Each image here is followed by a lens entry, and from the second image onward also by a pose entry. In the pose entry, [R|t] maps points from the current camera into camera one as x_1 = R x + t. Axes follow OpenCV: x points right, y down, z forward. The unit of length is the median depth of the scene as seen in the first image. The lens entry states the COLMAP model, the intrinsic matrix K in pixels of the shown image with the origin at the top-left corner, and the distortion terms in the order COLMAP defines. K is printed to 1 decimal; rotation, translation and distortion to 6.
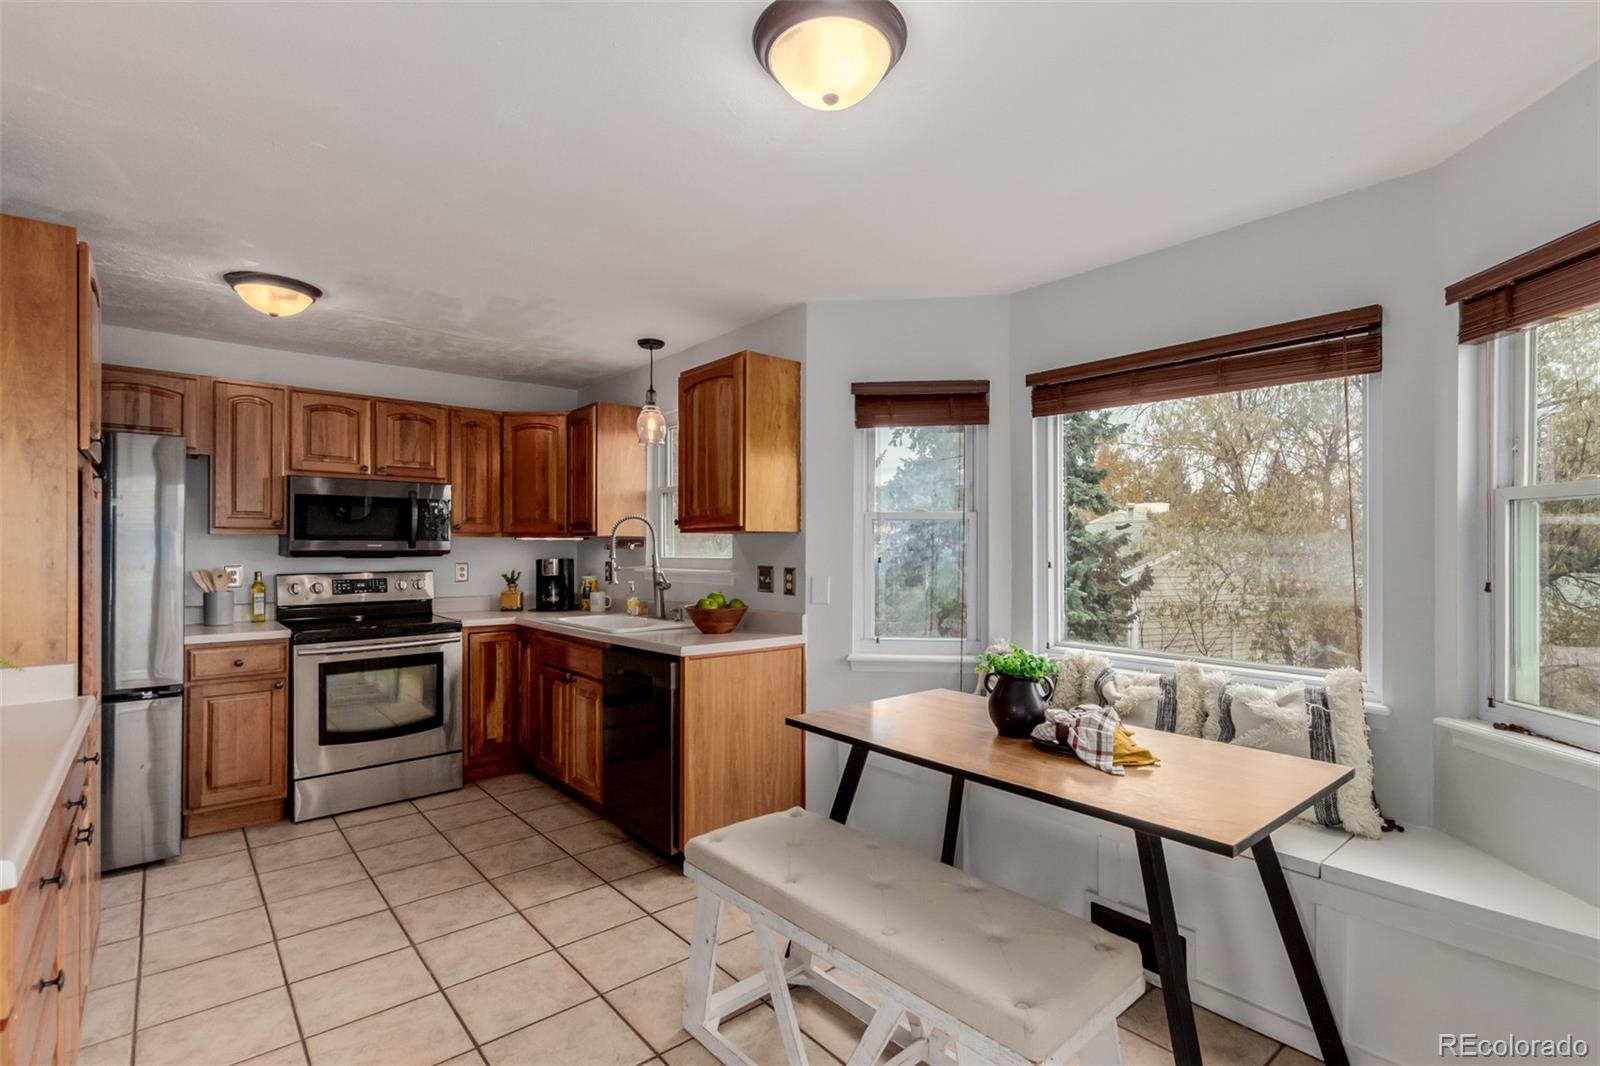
lens RADIAL K [[745.9, 0, 801.1], [0, 745.9, 541.4], [0, 0, 1]] dist [0.008529, -0.001434]
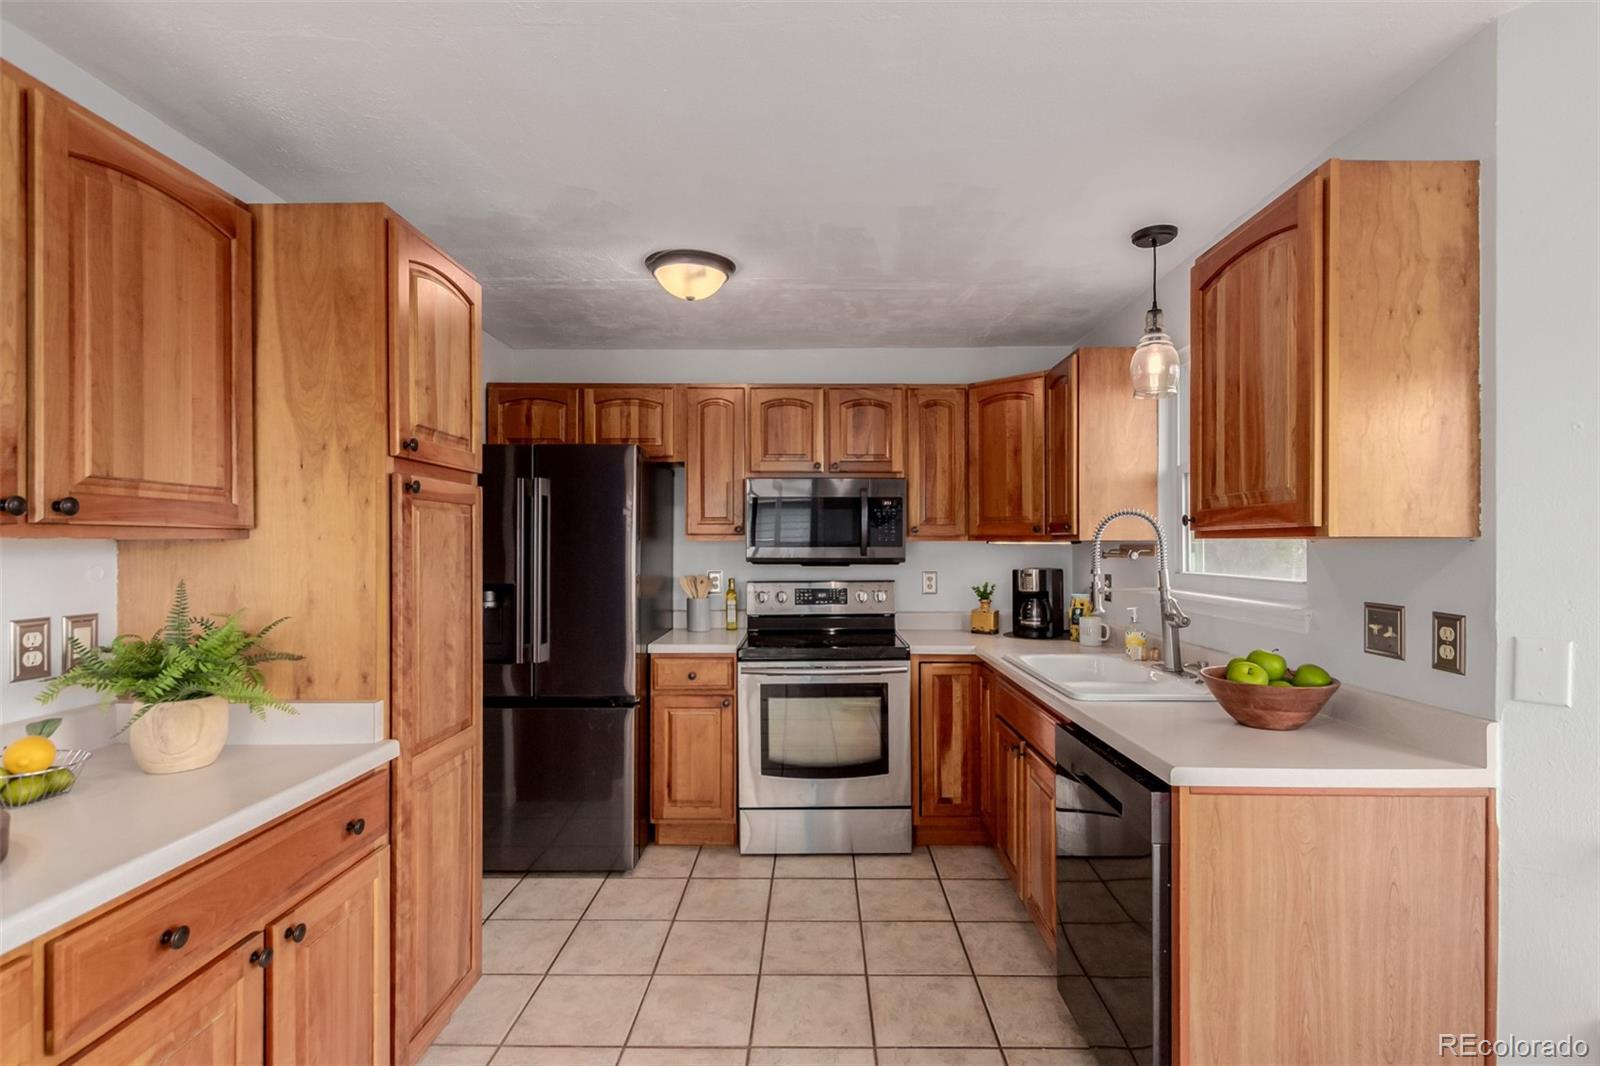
lens RADIAL K [[745.9, 0, 810.8], [0, 745.9, 540.7], [0, 0, 1]] dist [0.008529, -0.001434]
pose [[0.759434, -0.002055, -0.650581, -0.012321], [0.006156, 0.999973, 0.004027, -0.013922], [0.650555, -0.007063, 0.759426, 0.373891]]
